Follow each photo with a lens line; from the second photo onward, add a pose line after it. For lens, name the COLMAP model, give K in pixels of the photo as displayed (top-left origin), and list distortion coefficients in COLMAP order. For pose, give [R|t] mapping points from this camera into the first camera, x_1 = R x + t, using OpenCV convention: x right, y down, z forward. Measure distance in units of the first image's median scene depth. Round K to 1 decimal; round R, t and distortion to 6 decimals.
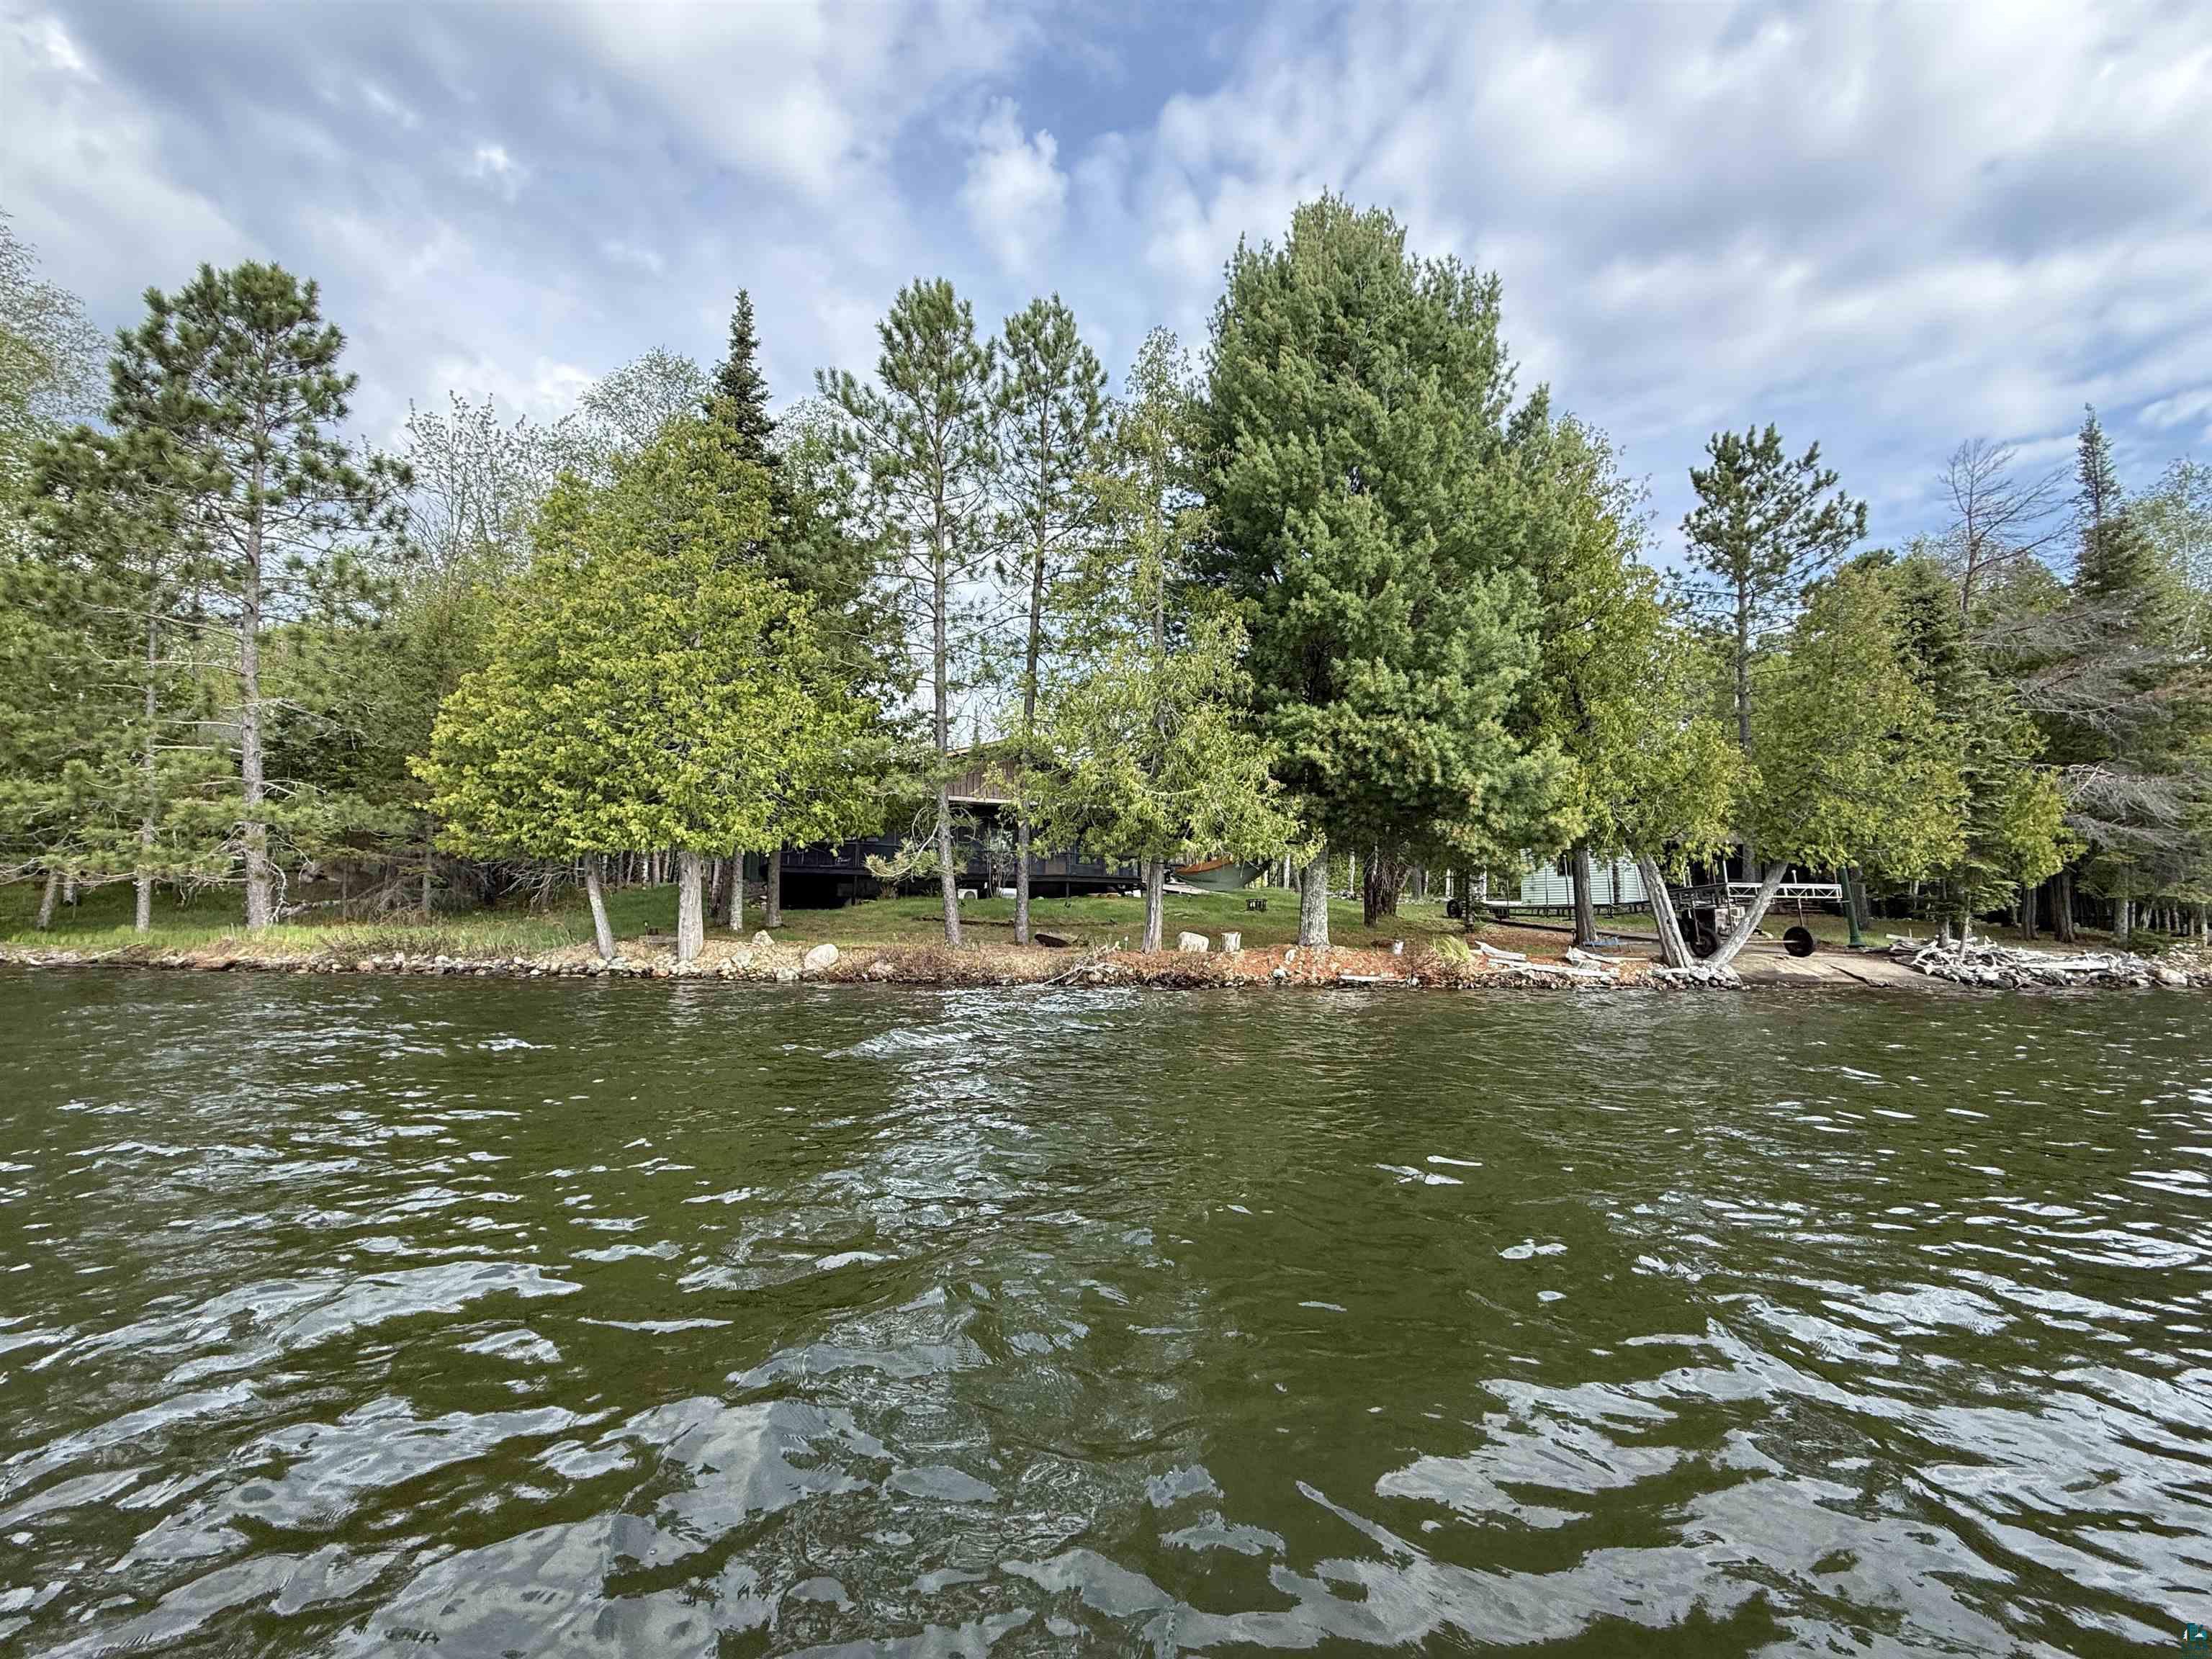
lens RADIAL K [[938.5, 0, 1106.0], [0, 938.5, 829.5], [0, 0, 1]] dist [-0.000504, -0.000460]
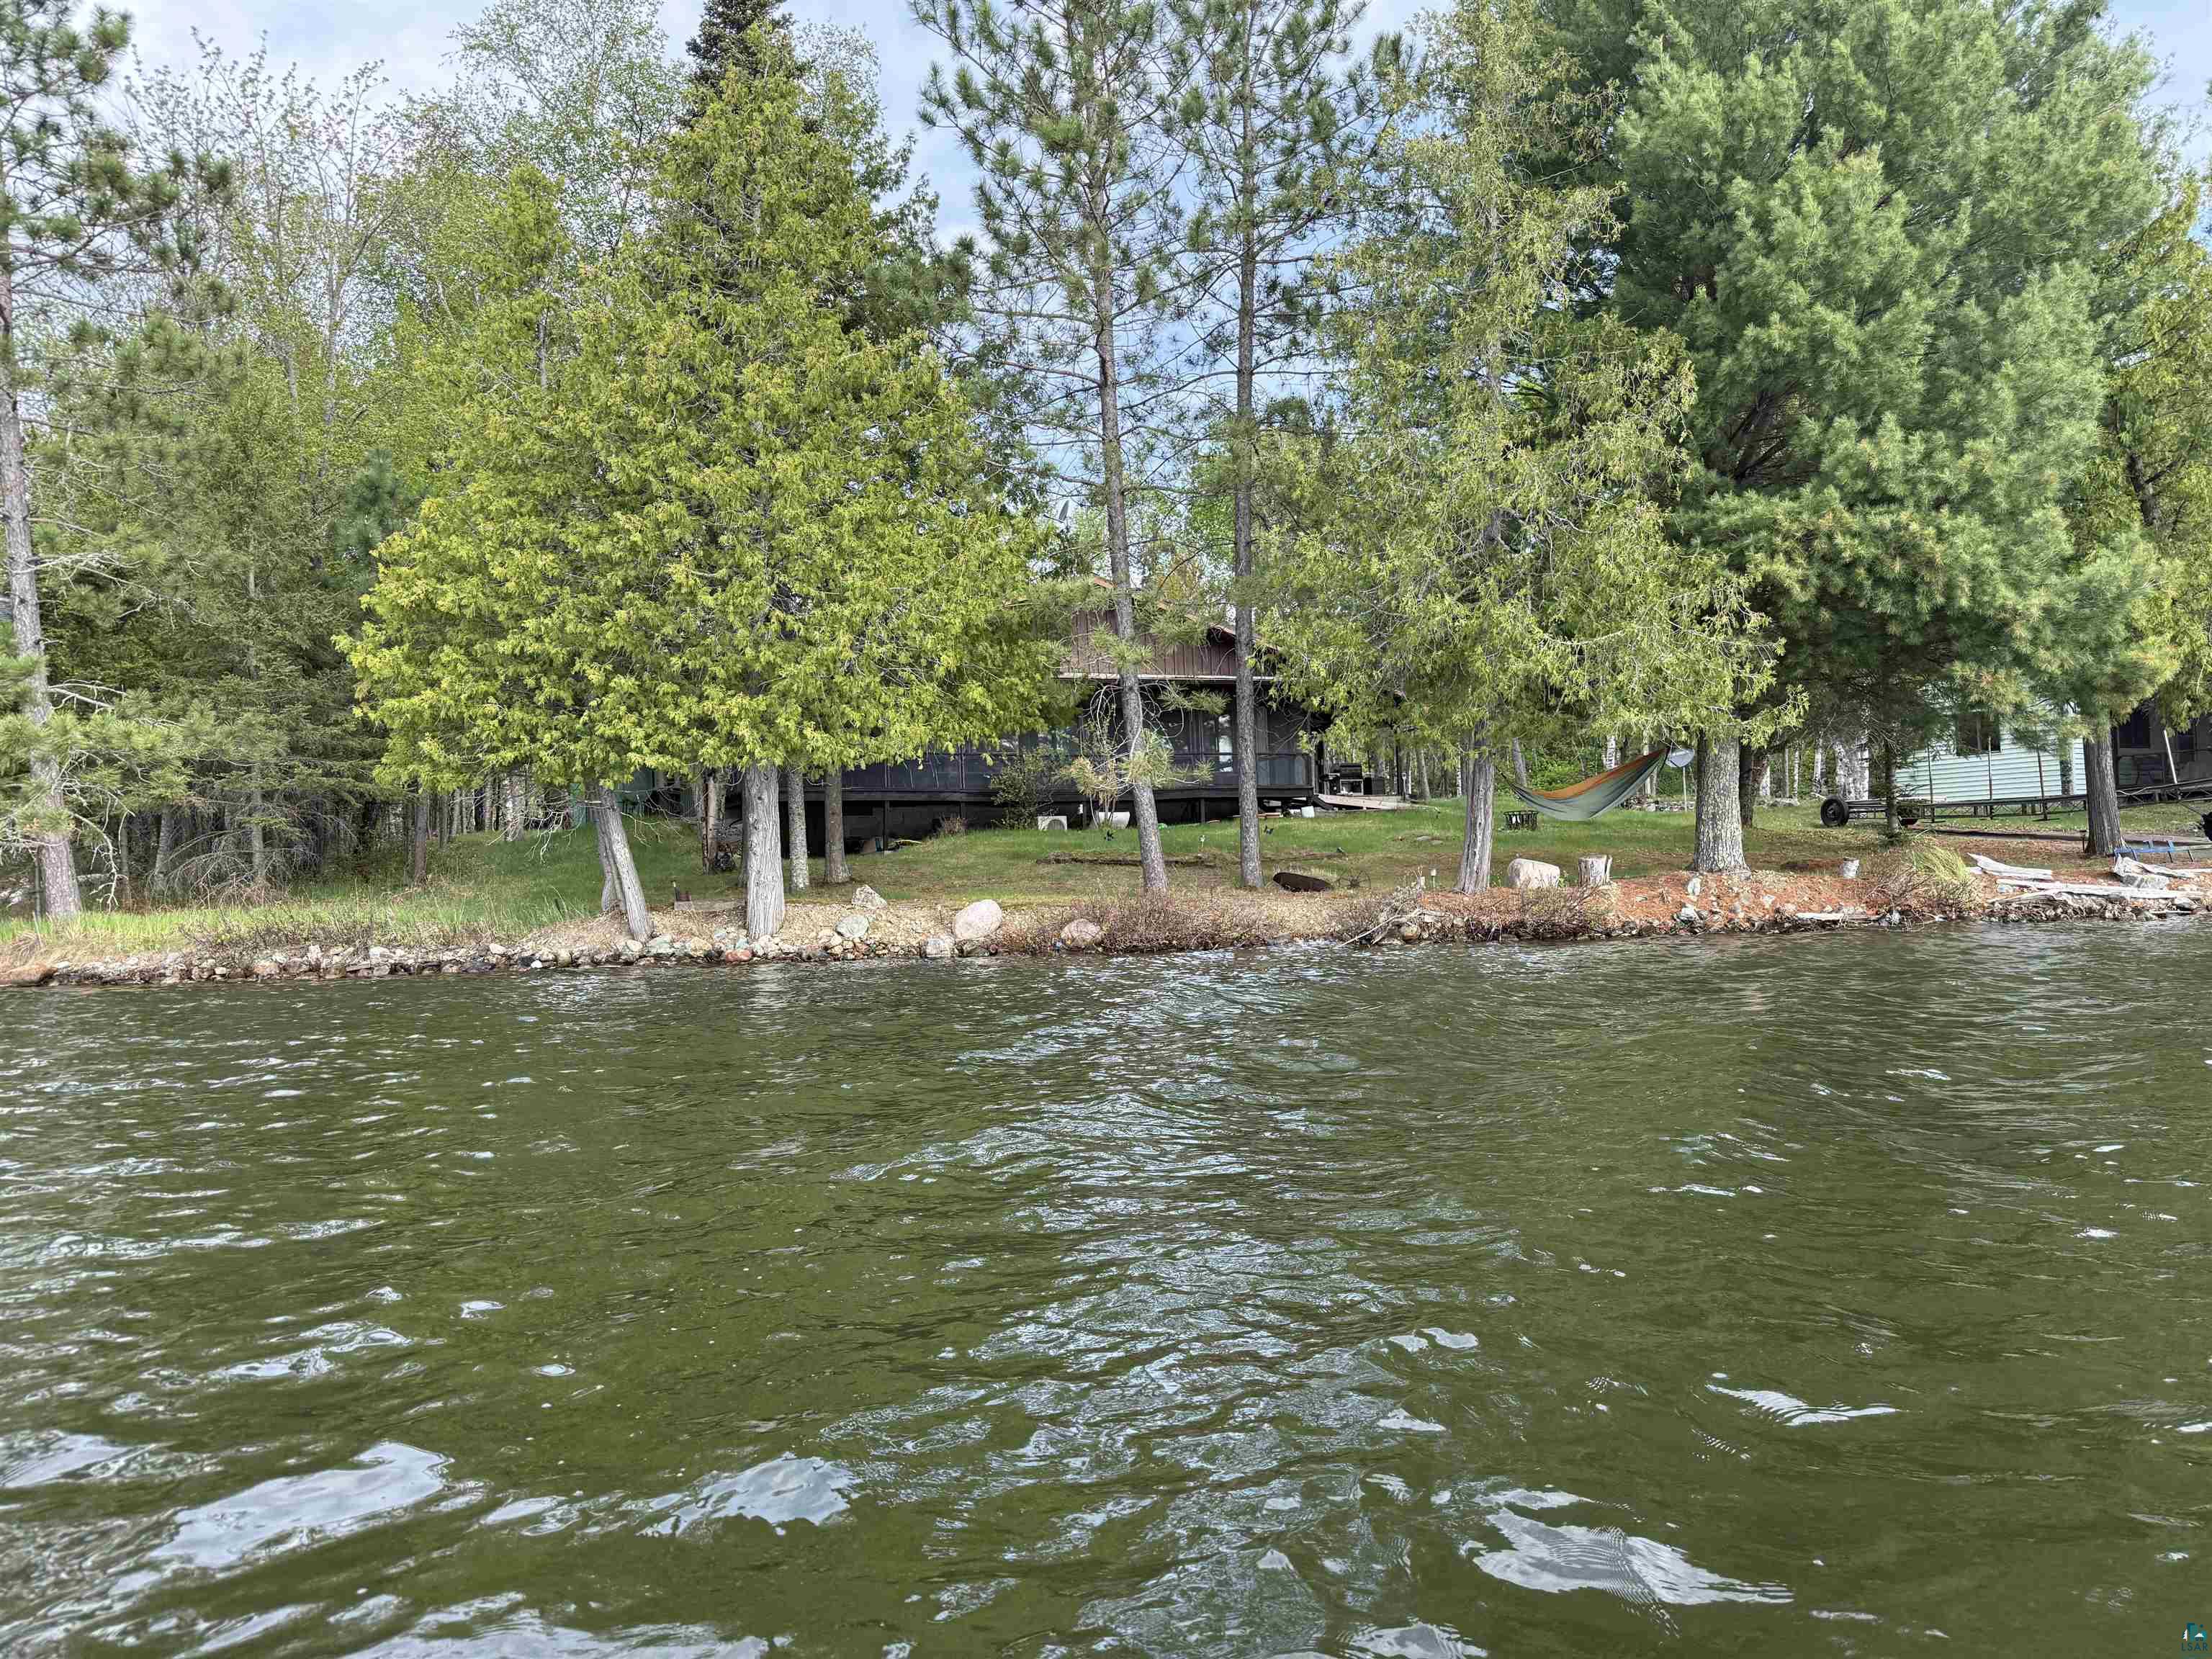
lens RADIAL K [[1519.6, 0, 1106.0], [0, 1519.6, 829.5], [0, 0, 1]] dist [0.089444, -0.104108]
pose [[0.998943, -0.044154, 0.012788, -0.248665], [0.043134, 0.996522, 0.071297, 0.001284], [-0.015891, -0.070670, 0.997373, -0.059708]]
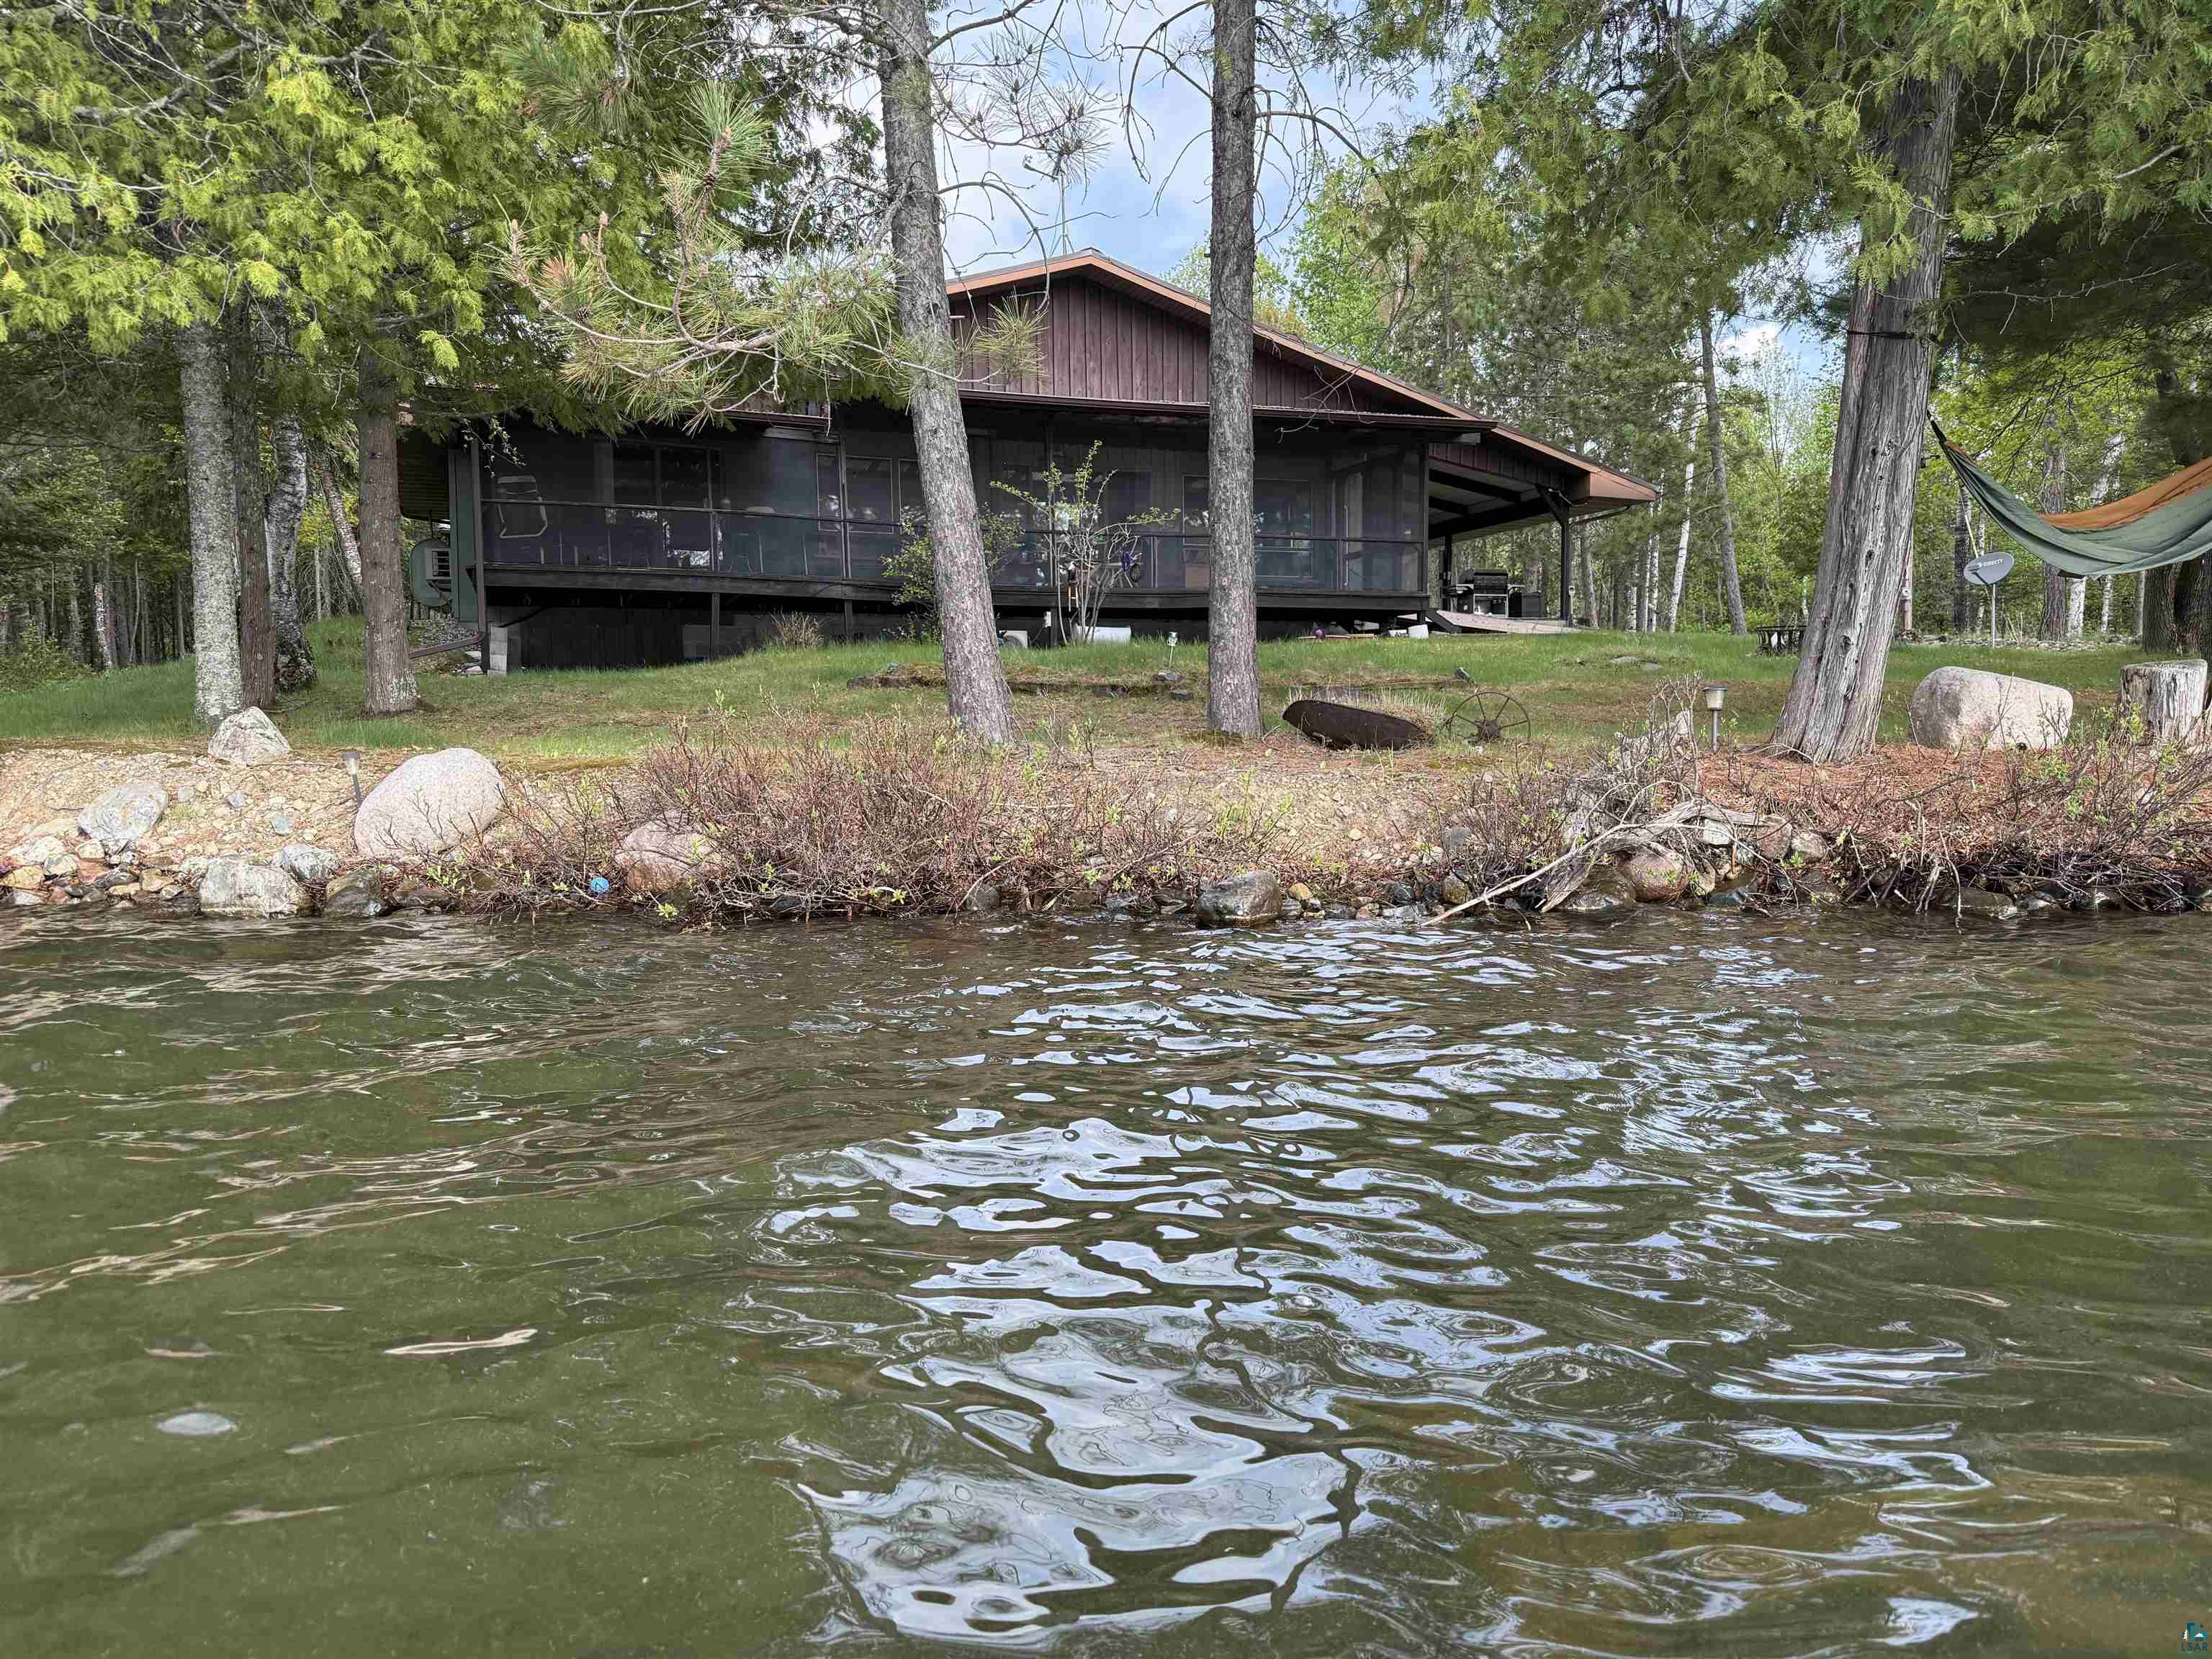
lens RADIAL K [[1539.5, 0, 1106.0], [0, 1539.5, 829.5], [0, 0, 1]] dist [-0.004259, -0.002209]
pose [[0.997107, -0.022206, -0.072693, -0.115933], [0.033071, 0.987848, 0.151864, 0.097311], [0.068438, -0.153829, 0.985725, 0.693811]]
